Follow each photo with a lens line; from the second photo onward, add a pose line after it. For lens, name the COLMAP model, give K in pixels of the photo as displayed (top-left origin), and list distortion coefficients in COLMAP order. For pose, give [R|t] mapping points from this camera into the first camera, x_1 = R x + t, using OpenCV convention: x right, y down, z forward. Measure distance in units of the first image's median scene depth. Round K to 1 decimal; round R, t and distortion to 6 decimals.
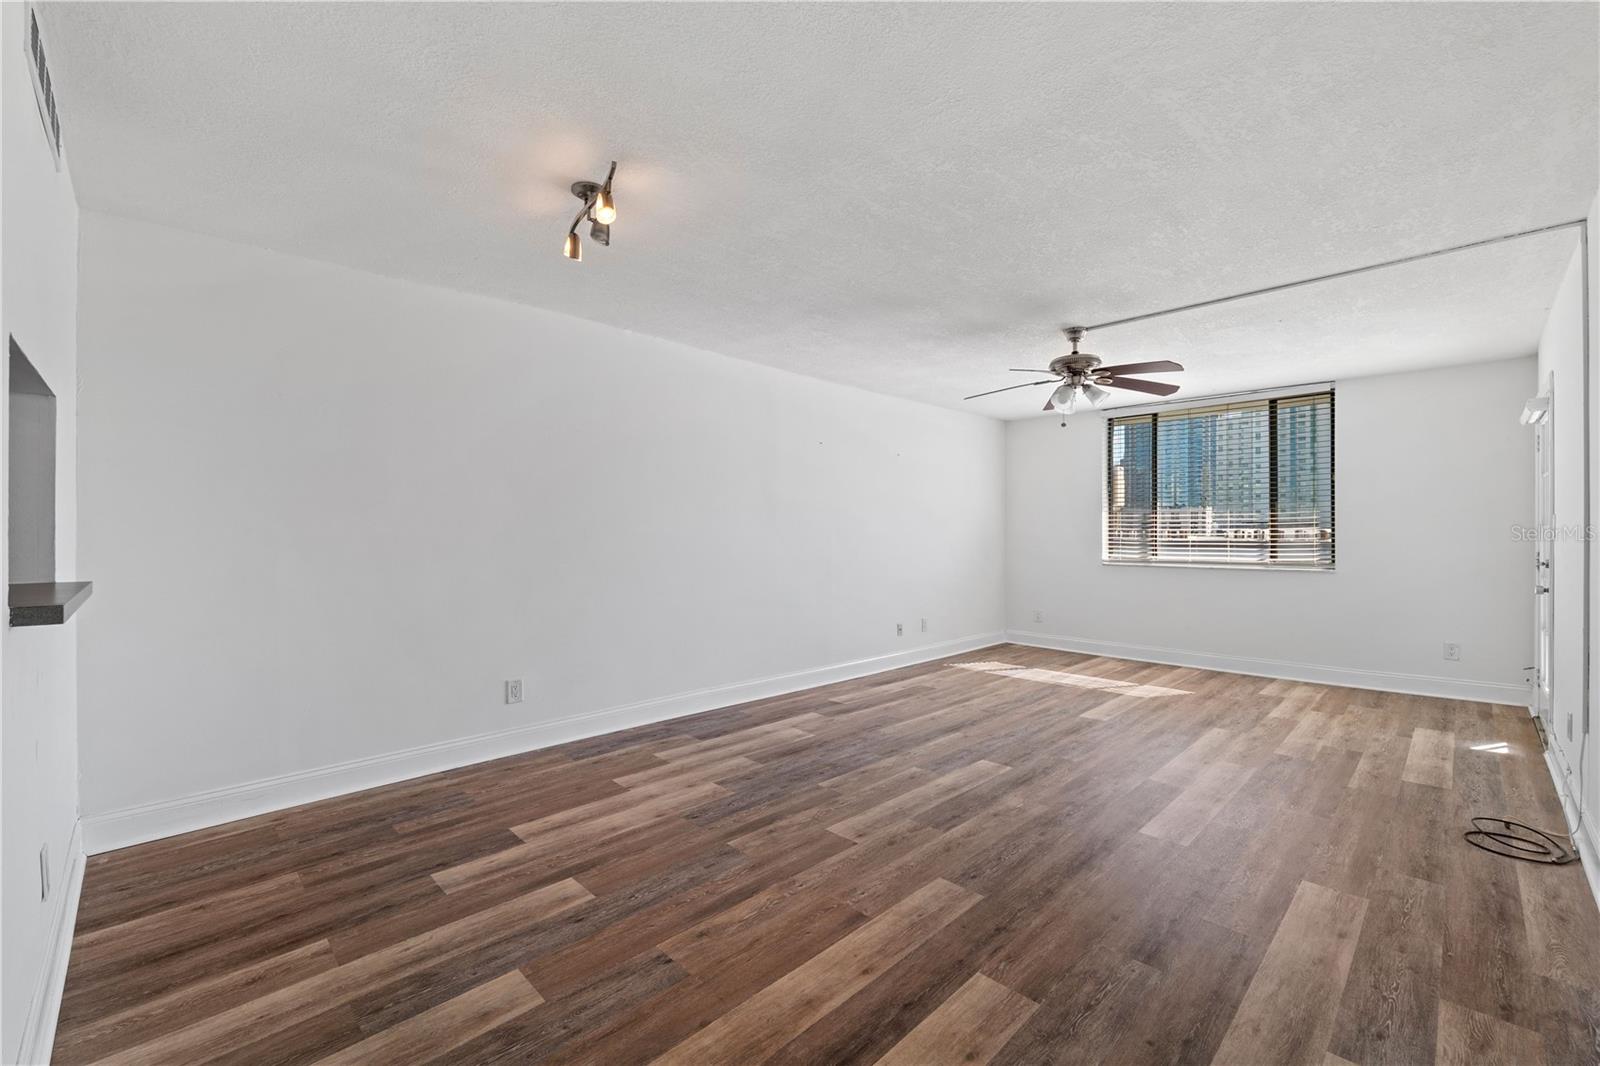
lens RADIAL K [[646.6, 0, 800.0], [0, 646.6, 533.0], [0, 0, 1]] dist [-0.005793, 0.000074]
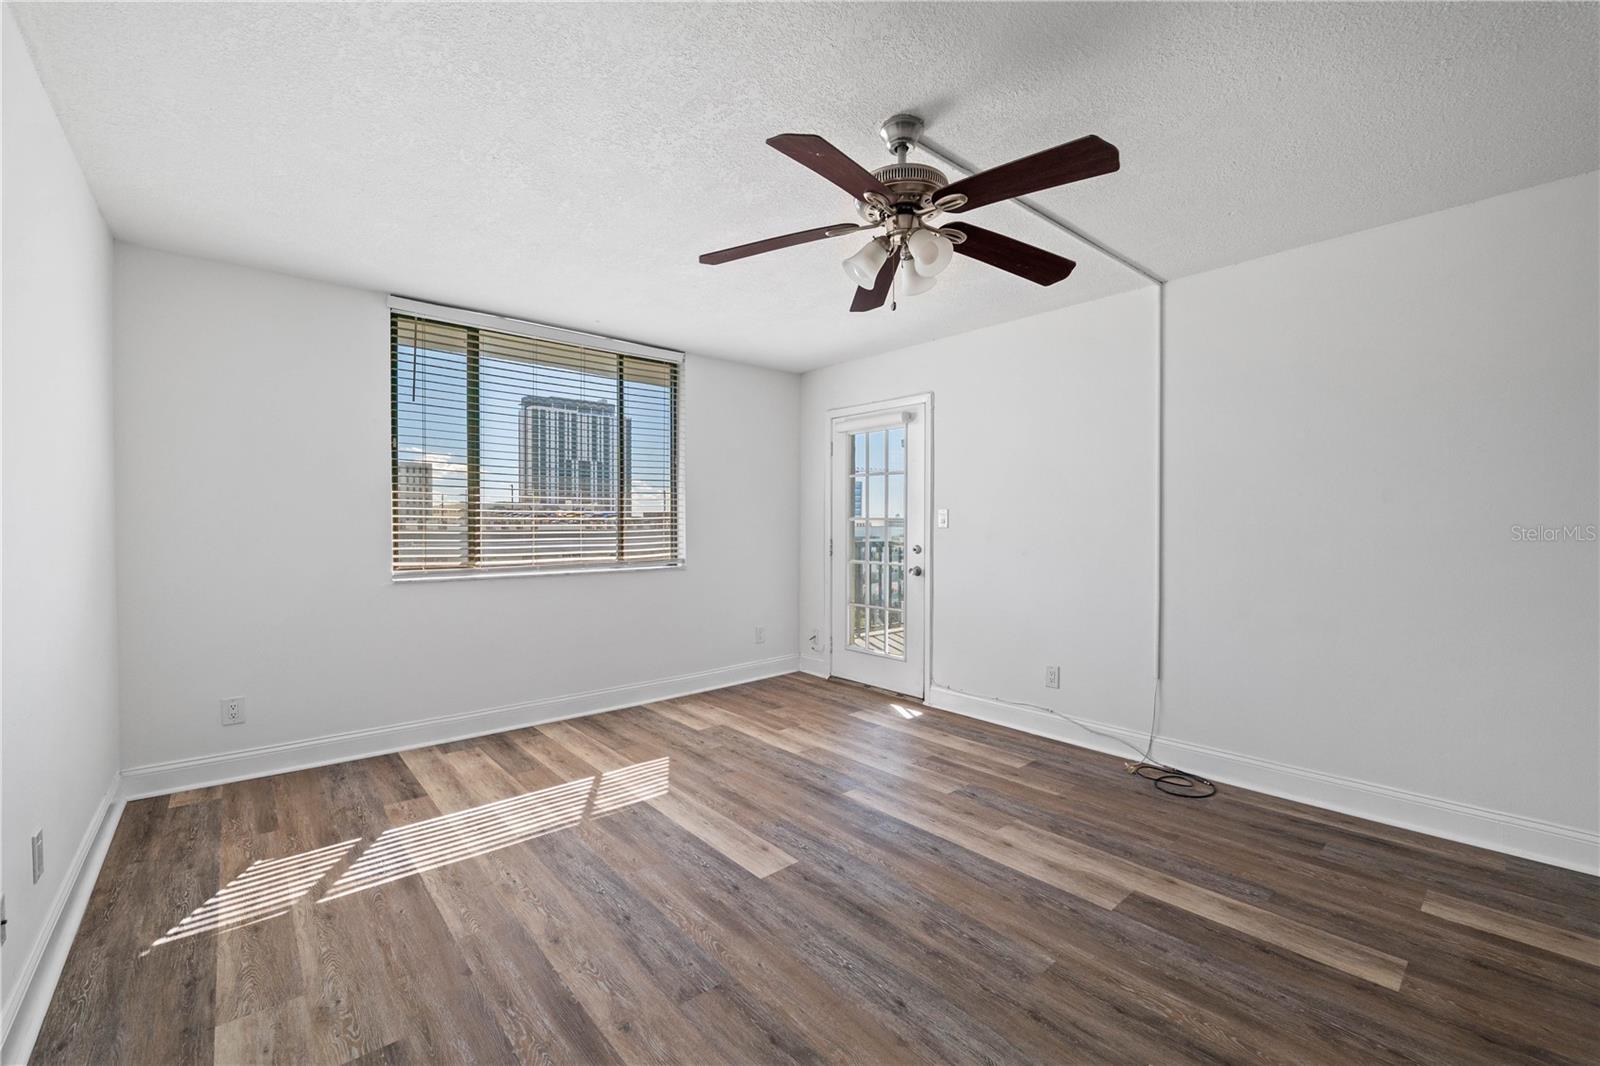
lens RADIAL K [[674.2, 0, 800.0], [0, 674.2, 533.0], [0, 0, 1]] dist [-0.011563, -0.000080]
pose [[0.061487, -0.015101, 0.997994, -0.118729], [0.000435, 0.999886, 0.015103, -0.001964], [-0.998108, -0.000494, 0.061487, 1.115412]]
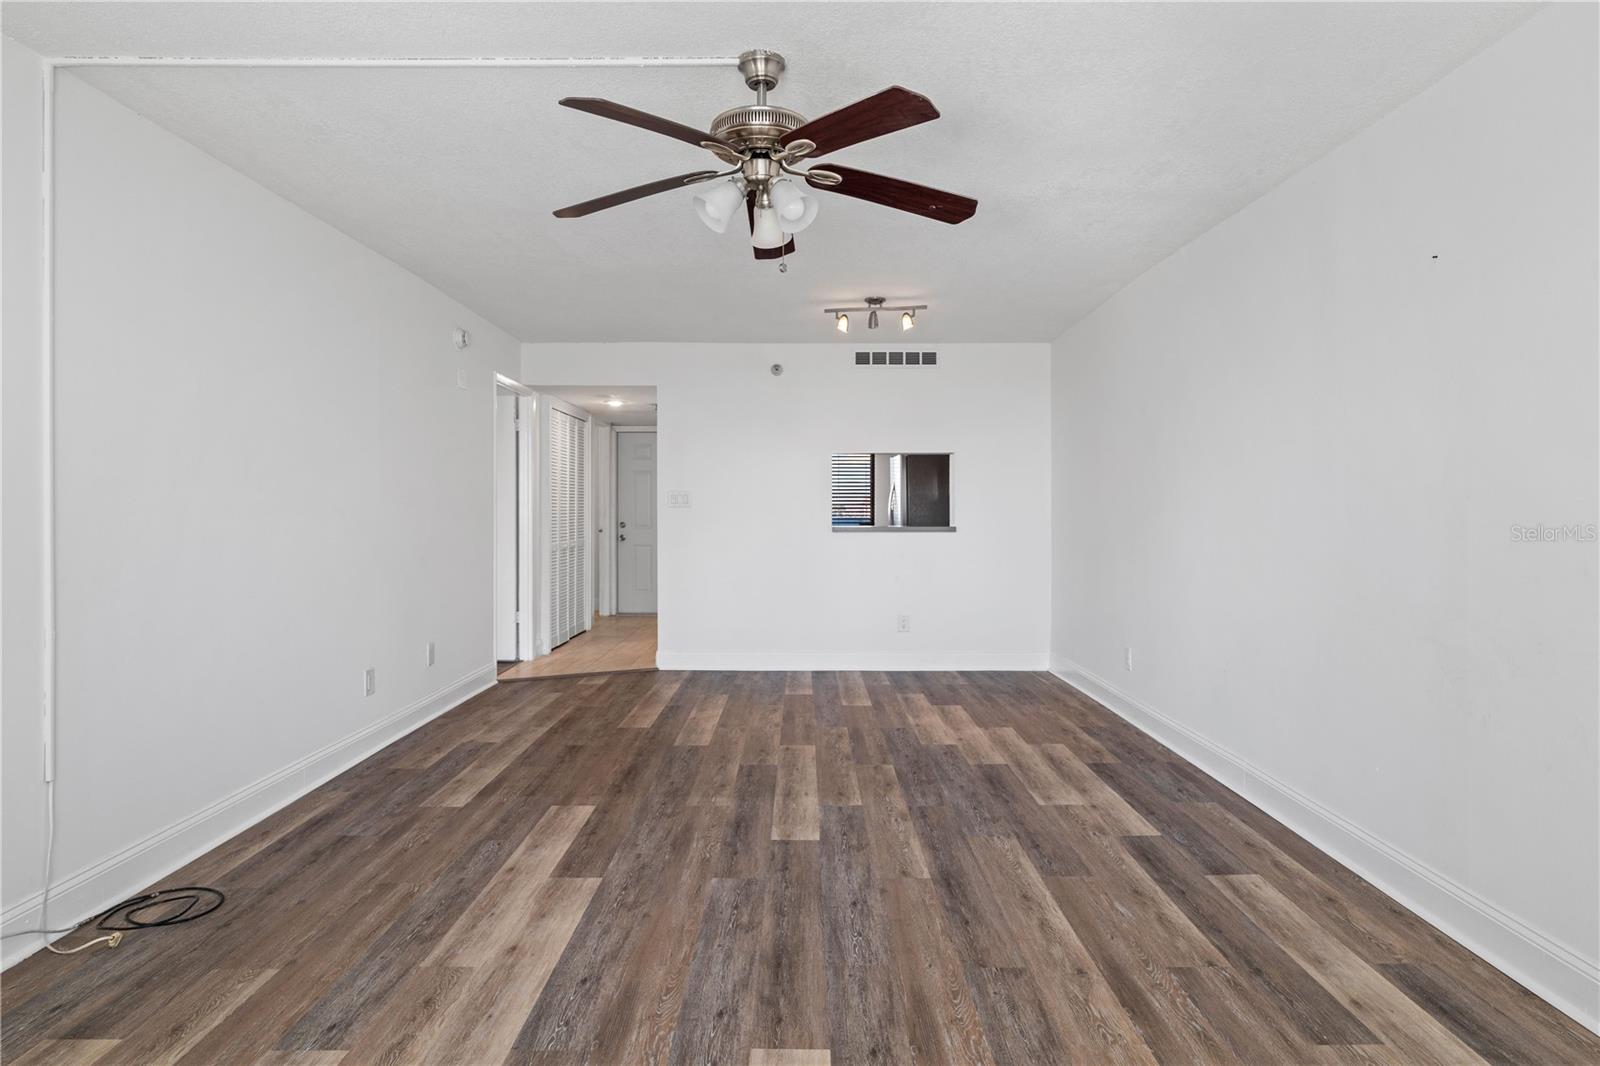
lens RADIAL K [[874.1, 0, 800.0], [0, 874.1, 533.0], [0, 0, 1]] dist [0.004626, 0.000440]
pose [[-0.695800, 0.017960, -0.718011, 0.910214], [-0.002372, 0.999624, 0.027303, 0.003631], [0.718232, 0.020701, -0.695496, 1.548695]]
